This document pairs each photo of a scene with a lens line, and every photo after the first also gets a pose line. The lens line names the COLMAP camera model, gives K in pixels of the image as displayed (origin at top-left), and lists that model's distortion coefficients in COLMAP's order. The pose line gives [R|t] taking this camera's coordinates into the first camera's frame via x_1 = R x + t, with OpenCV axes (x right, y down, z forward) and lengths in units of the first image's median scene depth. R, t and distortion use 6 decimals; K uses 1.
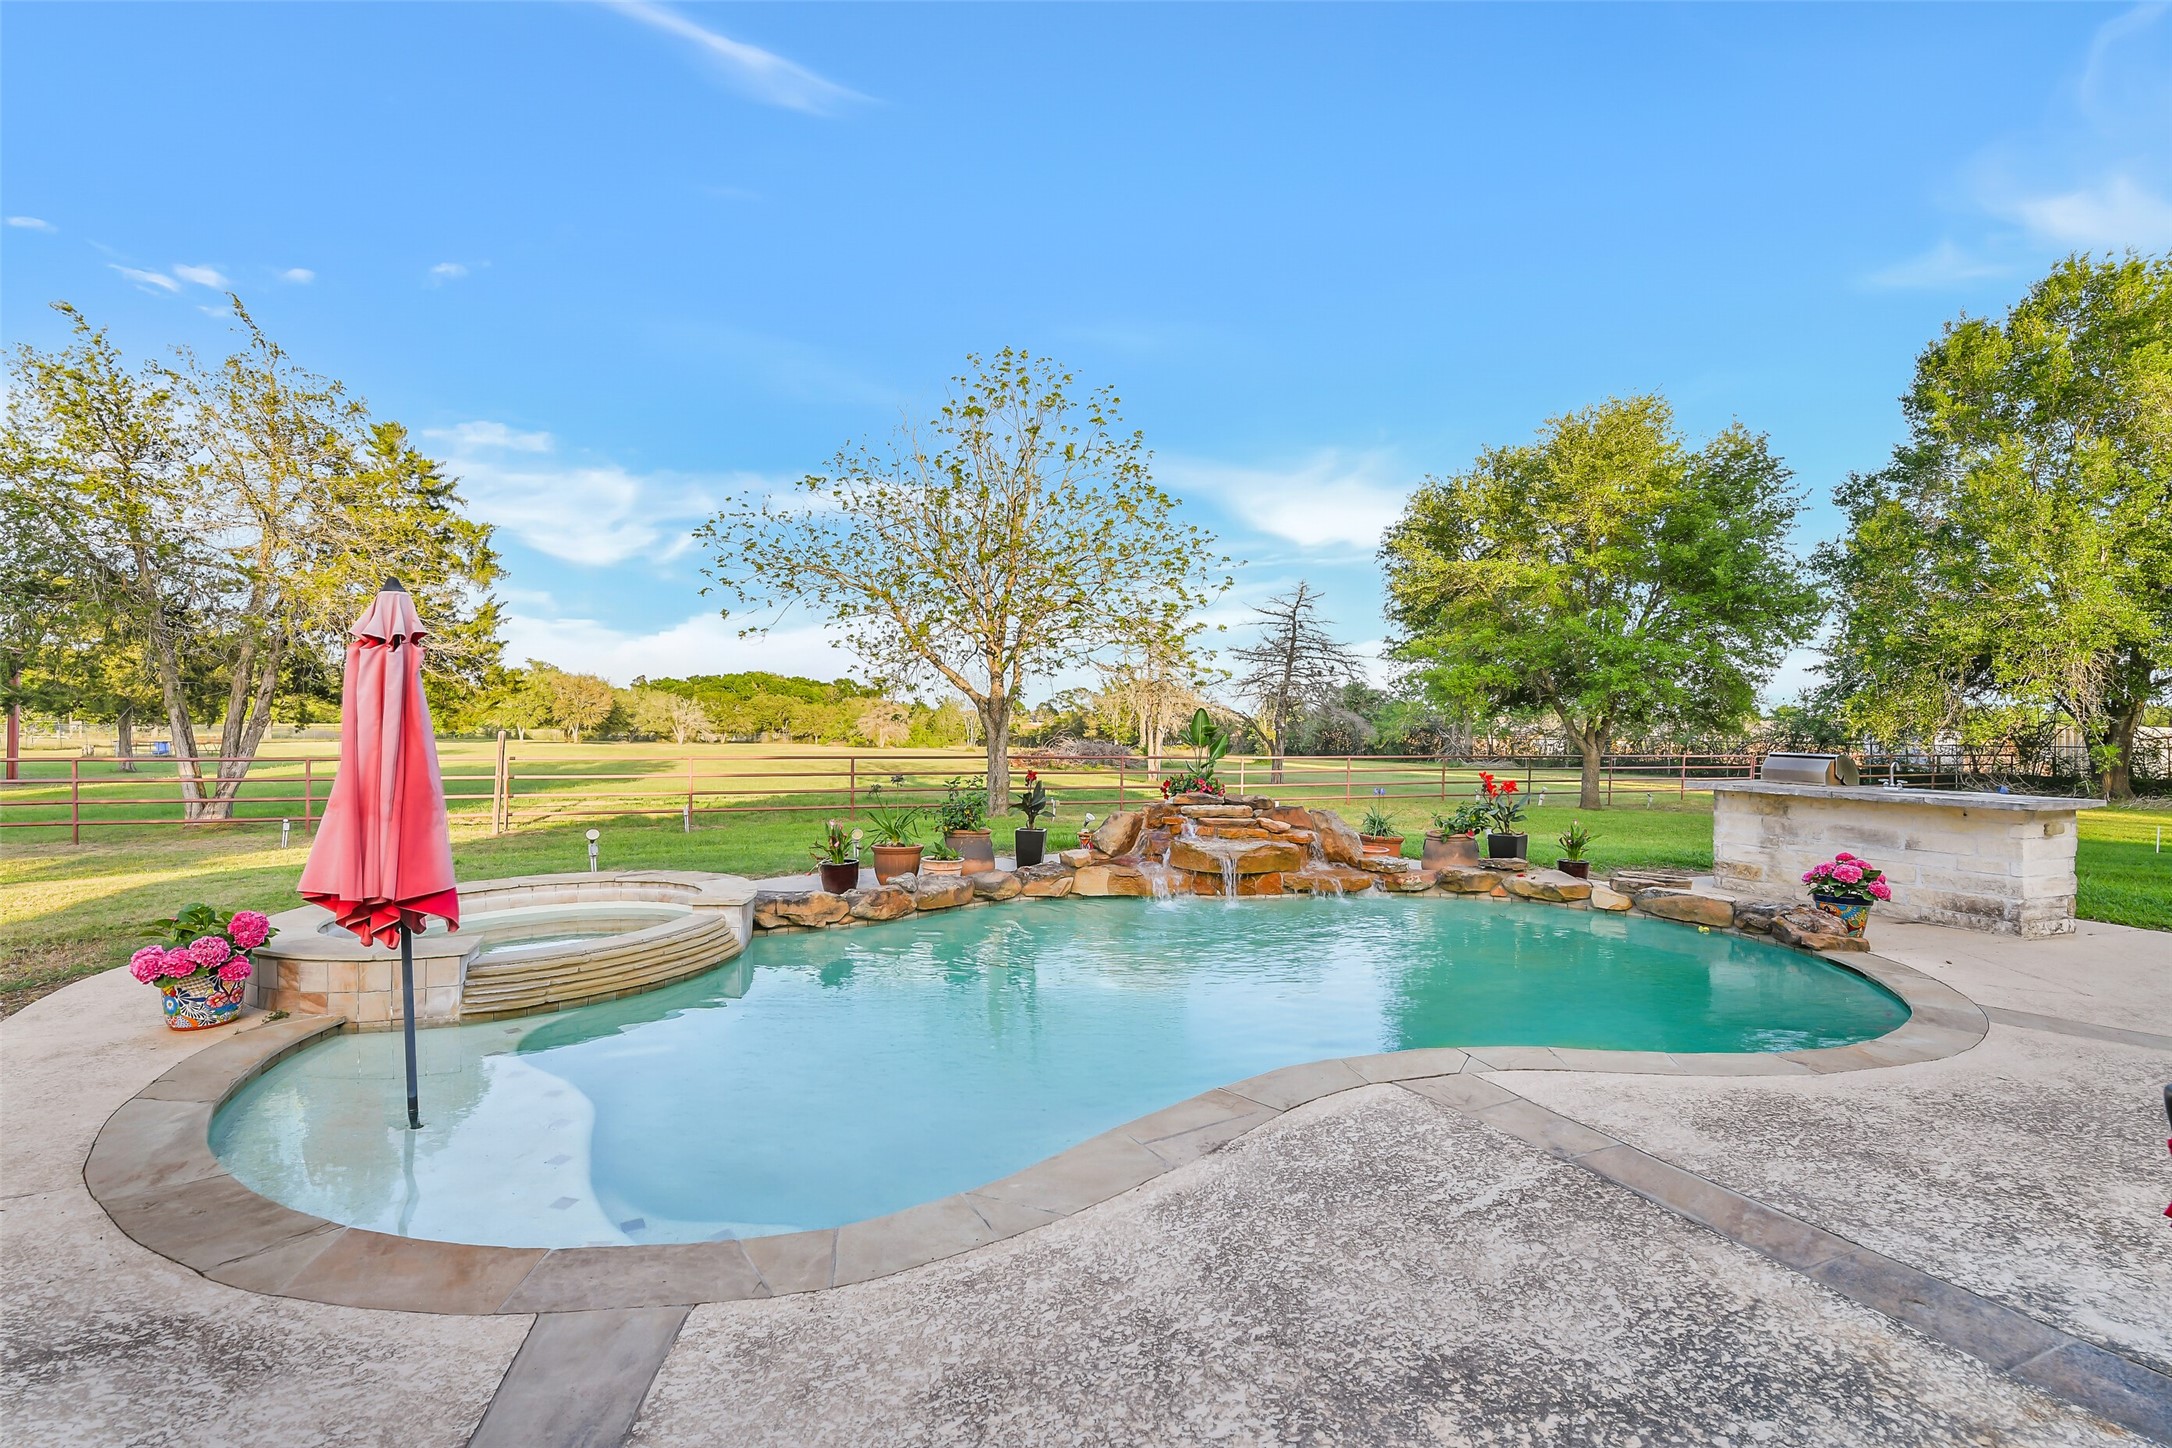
lens RADIAL K [[924.3, 0, 1086.0], [0, 924.3, 724.0], [0, 0, 1]] dist [-0.000163, -0.007510]
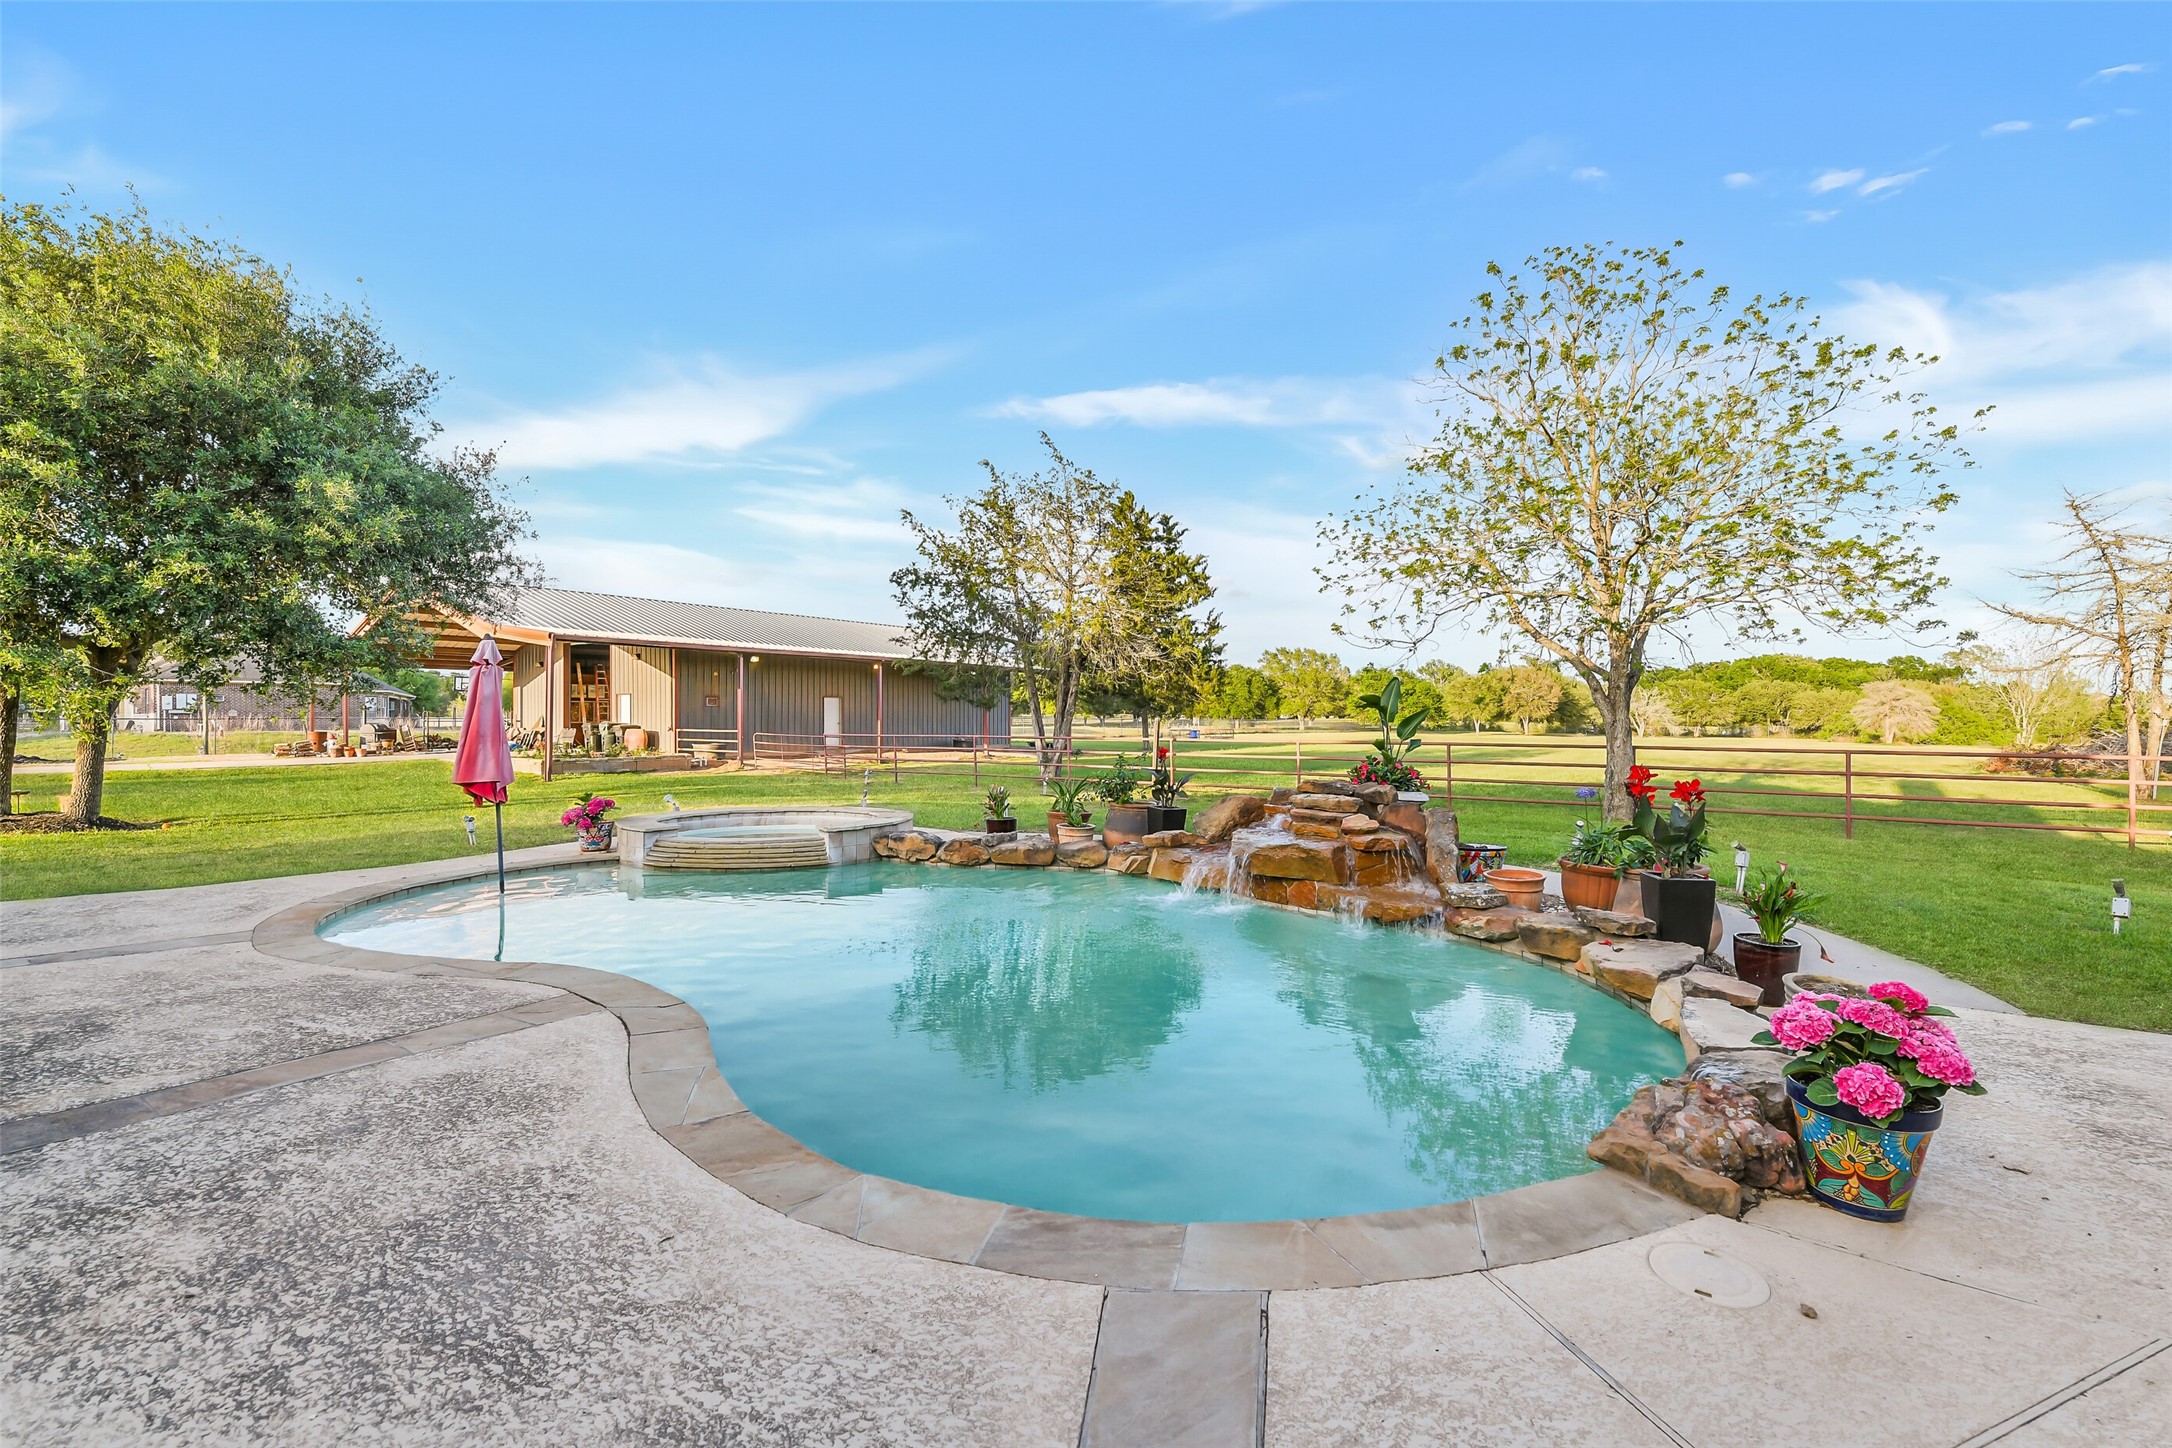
lens RADIAL K [[924.3, 0, 1086.0], [0, 924.3, 724.0], [0, 0, 1]] dist [-0.000163, -0.007510]
pose [[0.552404, -0.003868, -0.833567, 2.084387], [0.009830, 0.999950, 0.001874, 0.066312], [0.833519, -0.009229, 0.552414, 1.131469]]
